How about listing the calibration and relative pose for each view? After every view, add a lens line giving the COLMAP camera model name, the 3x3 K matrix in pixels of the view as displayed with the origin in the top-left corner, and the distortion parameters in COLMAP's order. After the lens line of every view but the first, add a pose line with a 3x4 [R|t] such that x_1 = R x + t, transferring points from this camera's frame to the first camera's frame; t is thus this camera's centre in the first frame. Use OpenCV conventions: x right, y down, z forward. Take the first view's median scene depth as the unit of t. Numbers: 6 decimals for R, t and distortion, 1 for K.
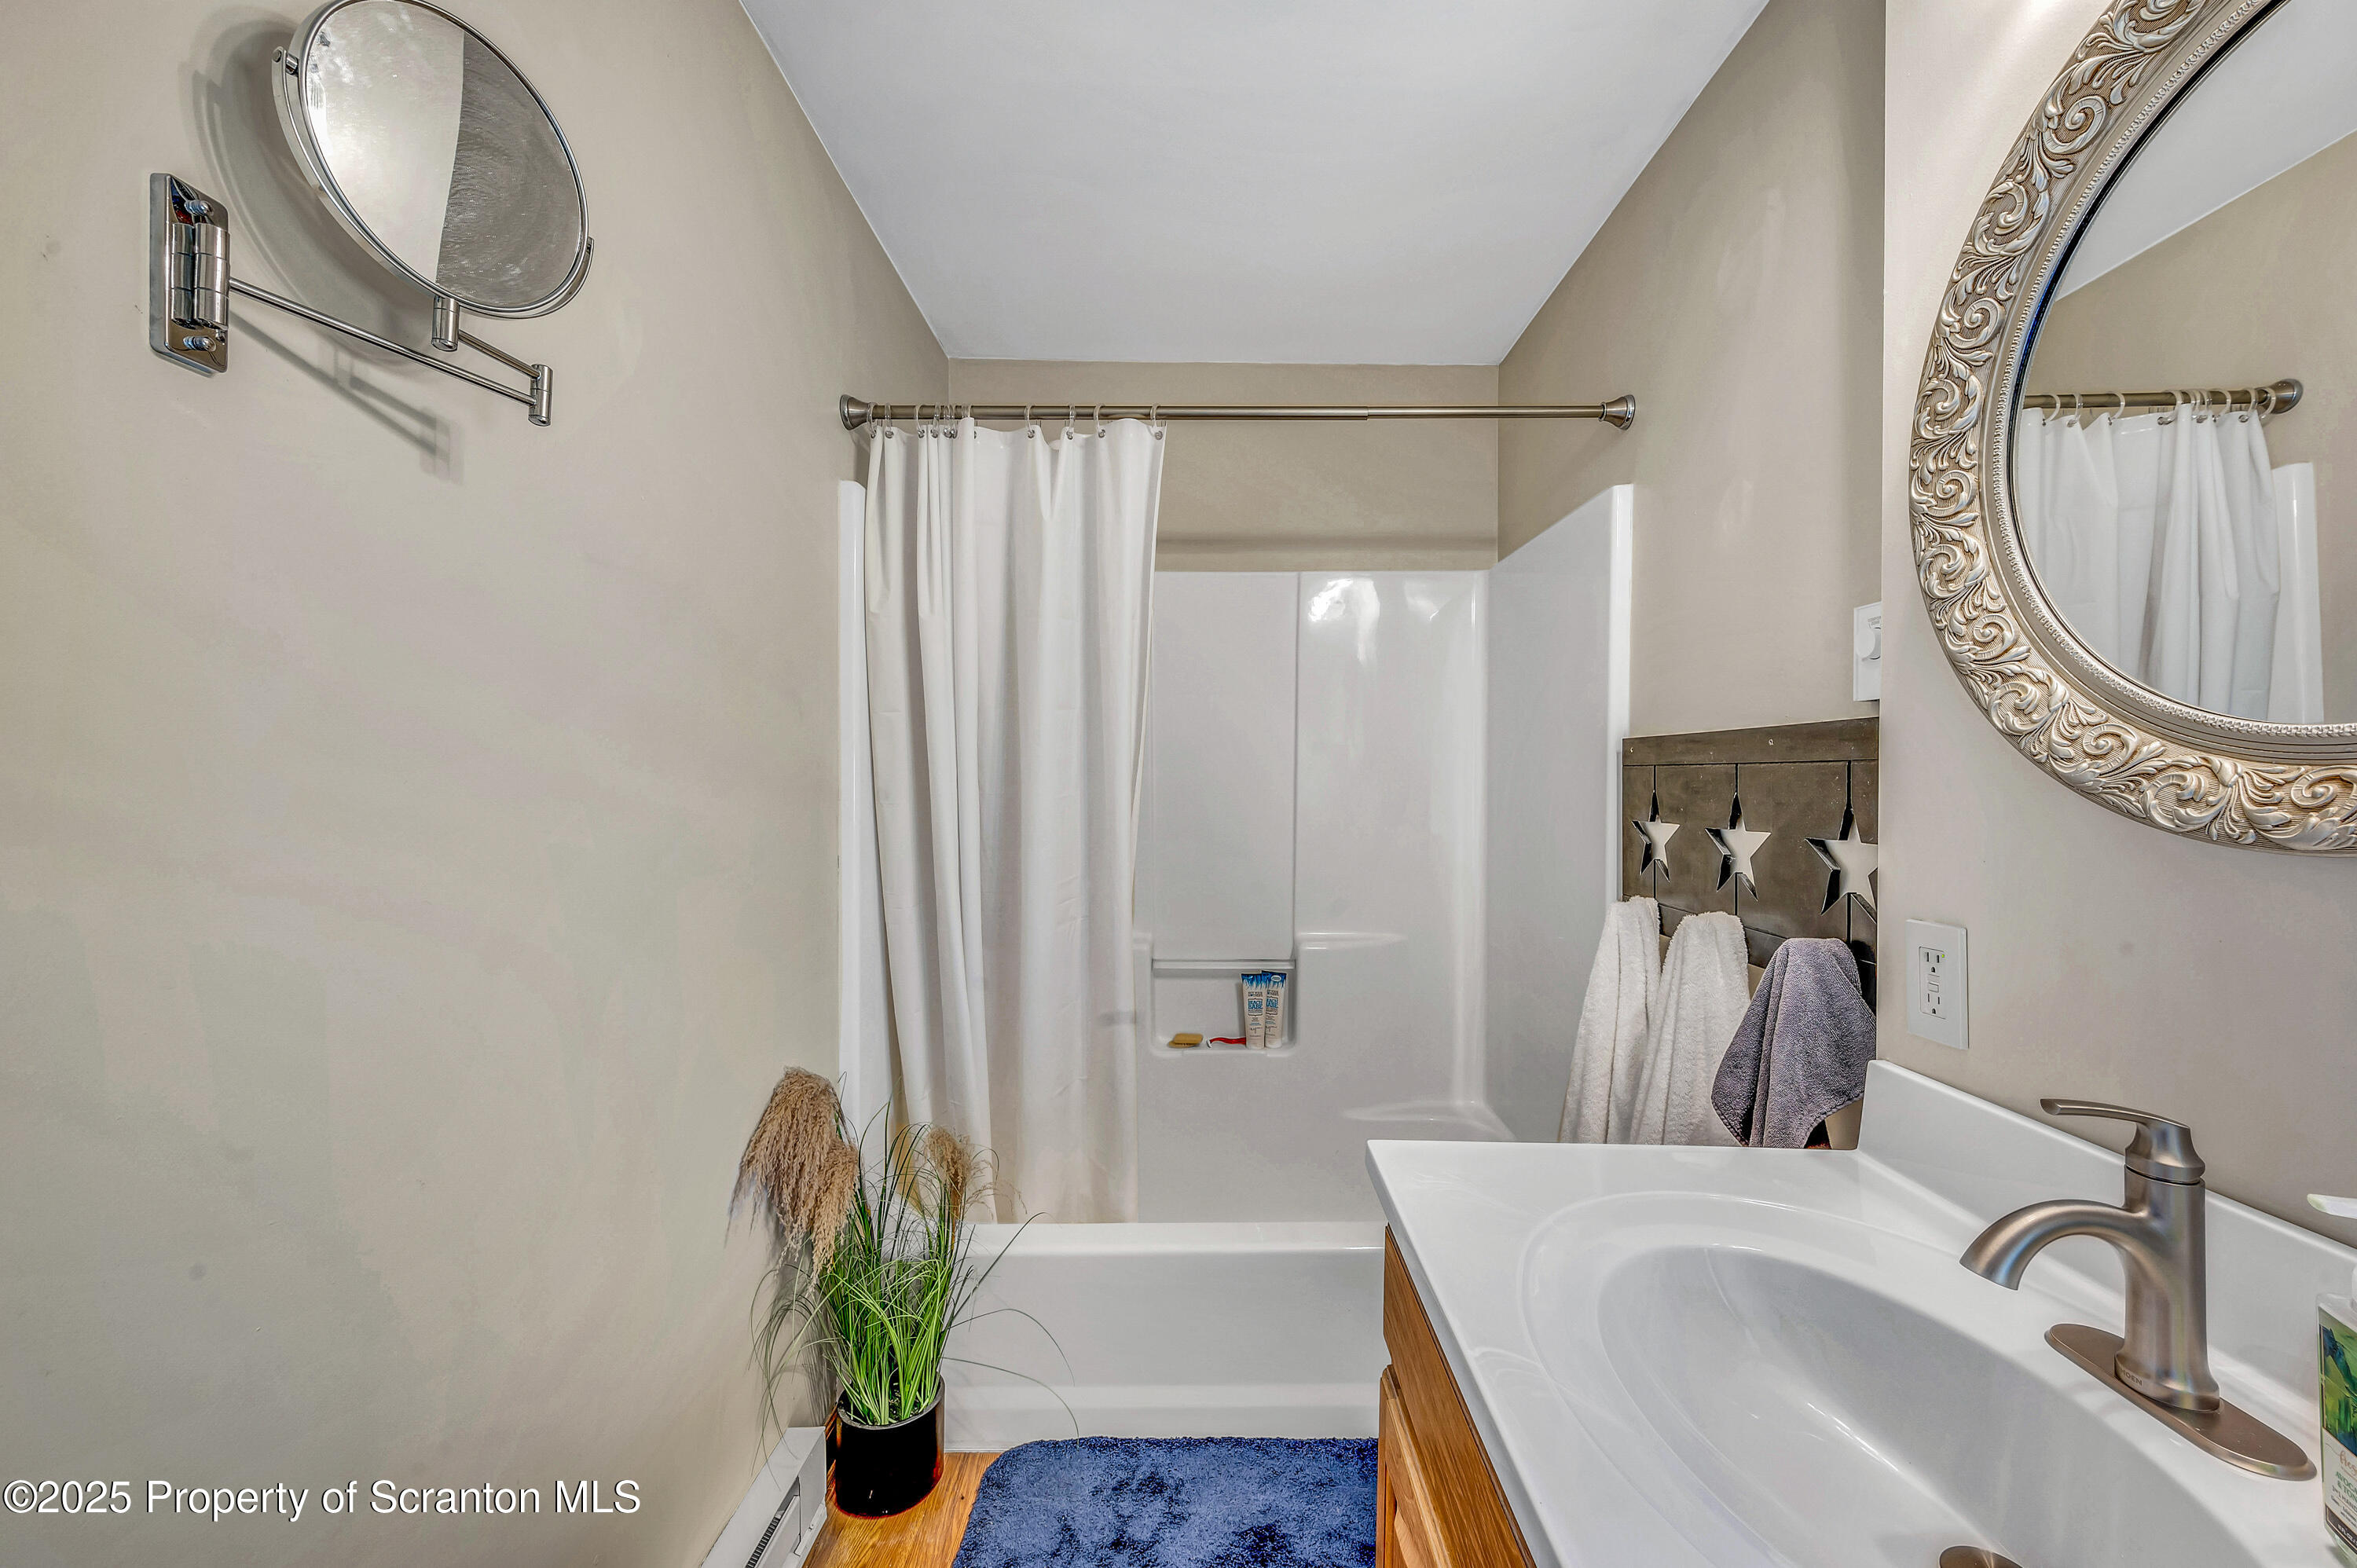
lens RADIAL K [[946.5, 0, 1205.2], [0, 946.5, 778.9], [0, 0, 1]] dist [-0.001024, 0.000478]
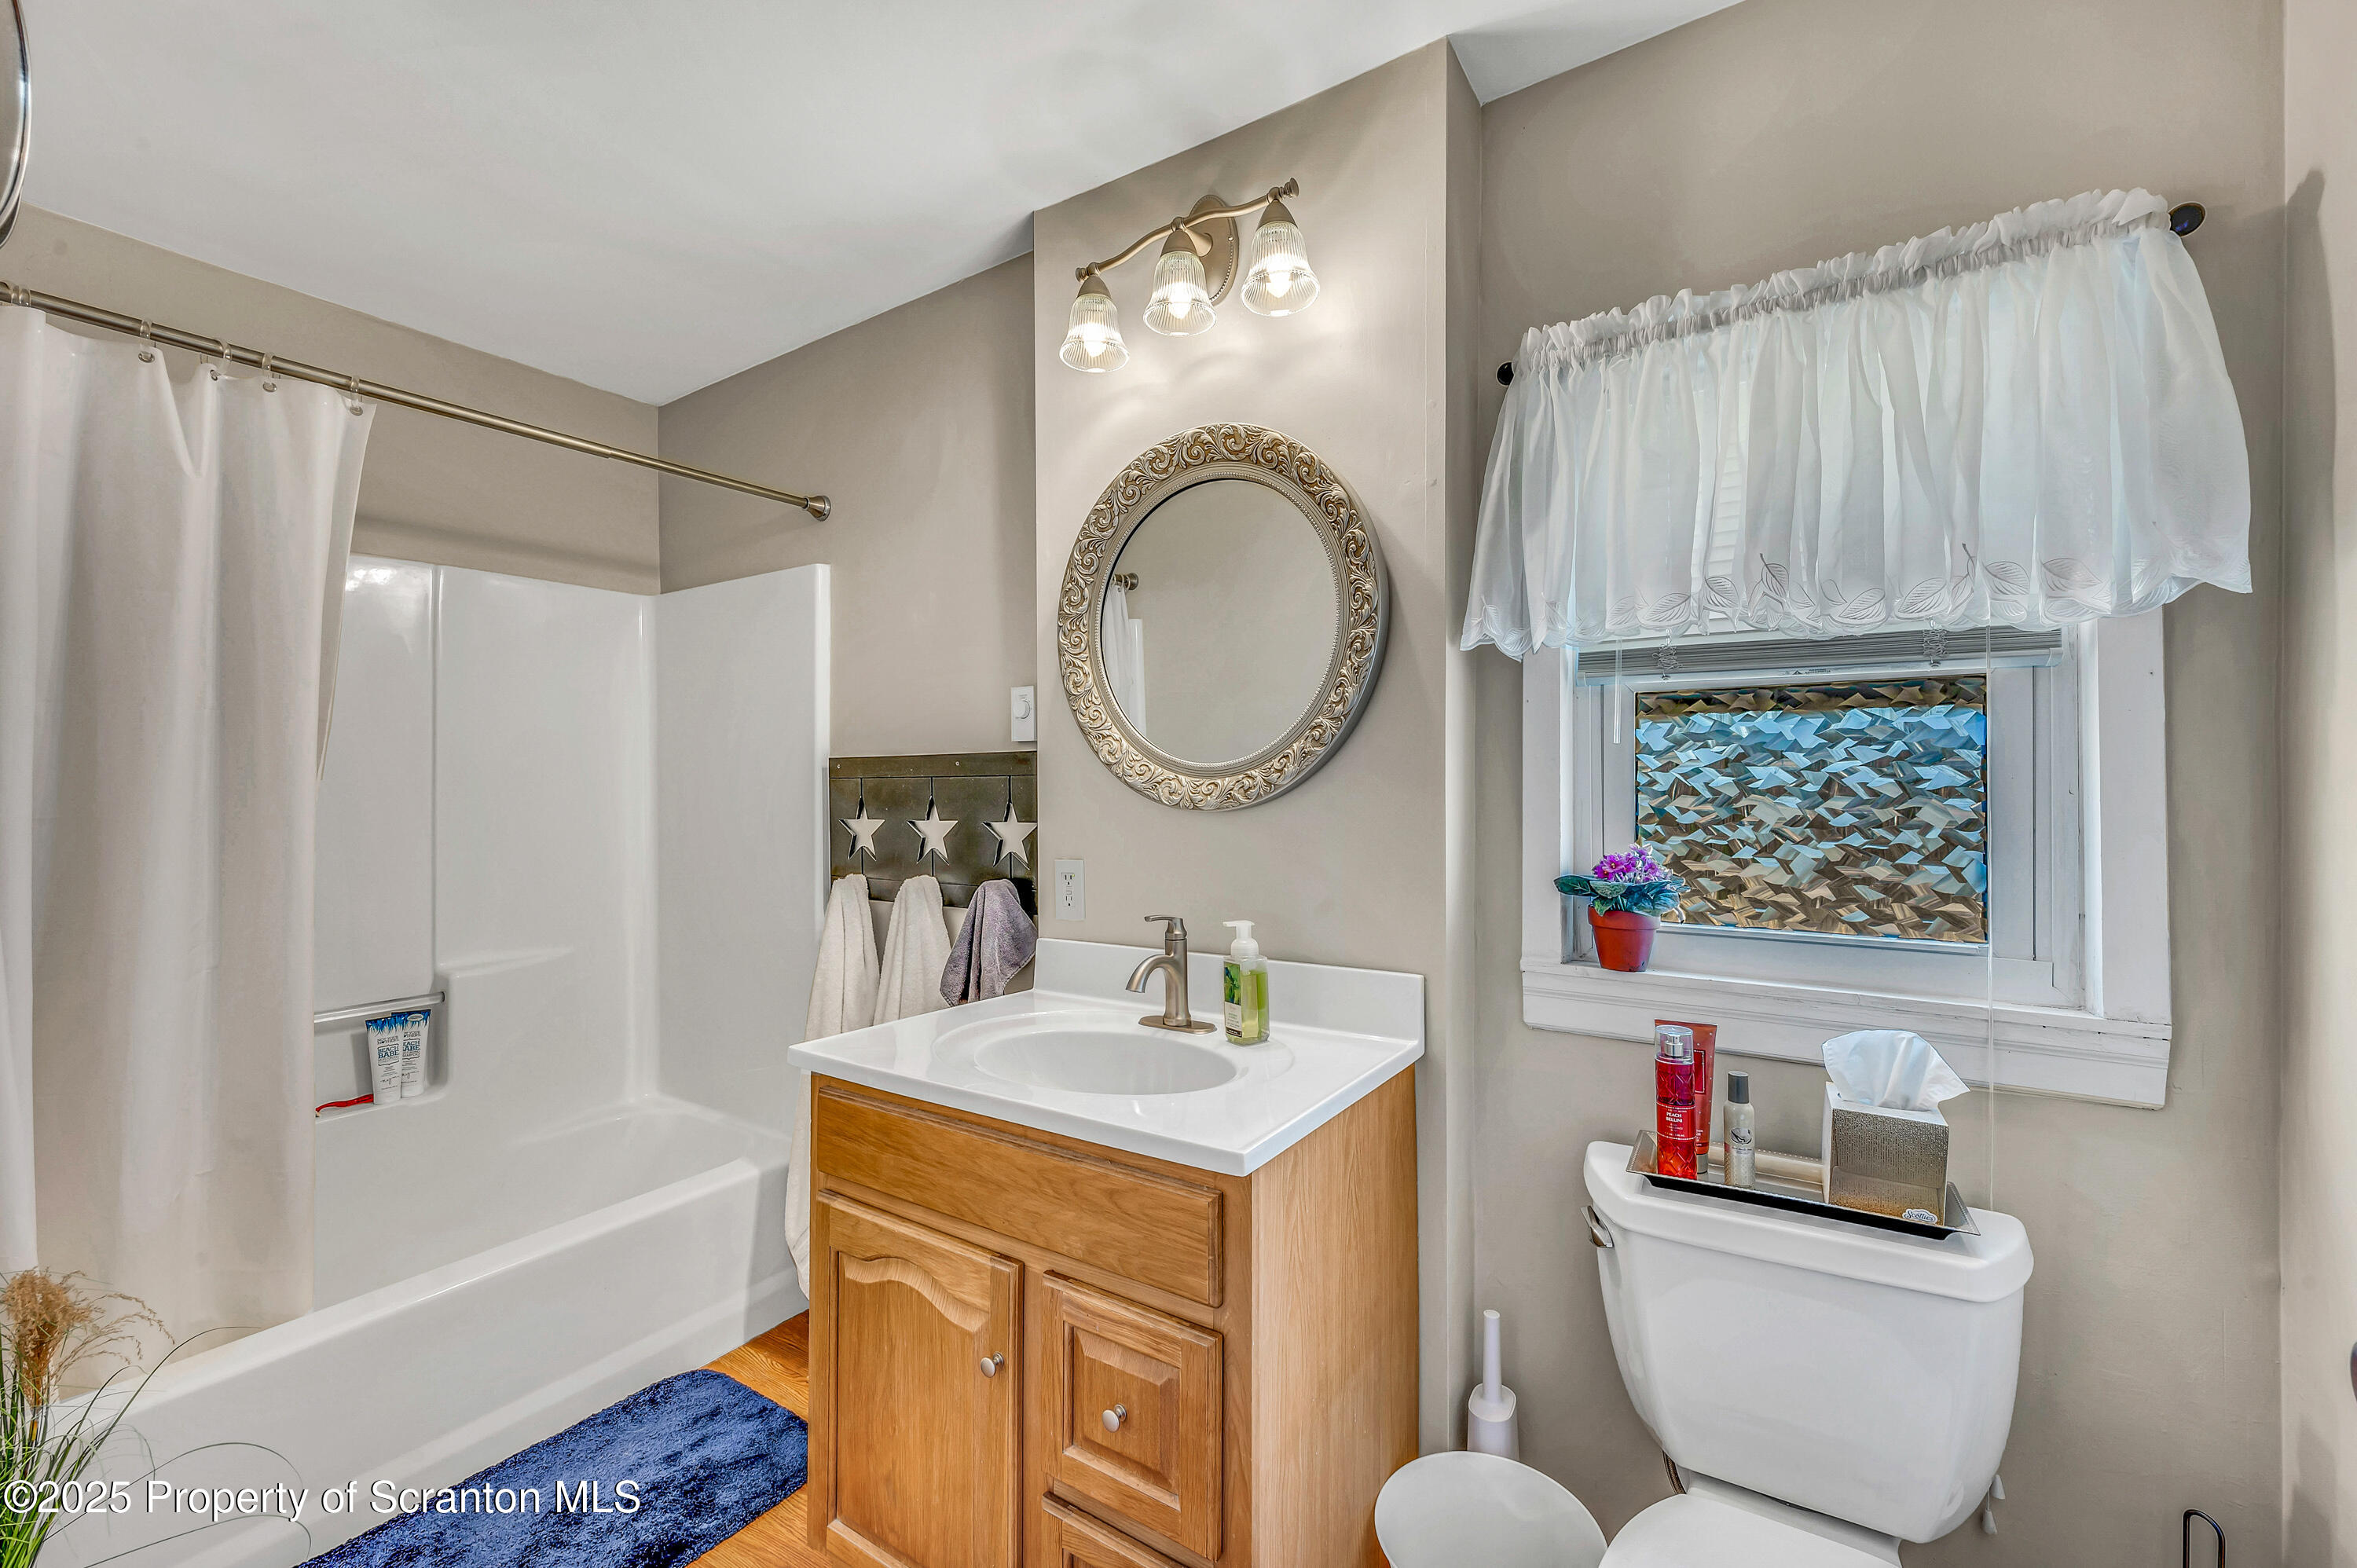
lens RADIAL K [[946.5, 0, 1205.2], [0, 946.5, 778.9], [0, 0, 1]] dist [-0.001024, 0.000478]
pose [[0.554909, -0.001687, 0.831910, -0.656569], [0.012492, 0.999902, -0.006304, 0.002342], [-0.831817, 0.013890, 0.554876, -0.300816]]
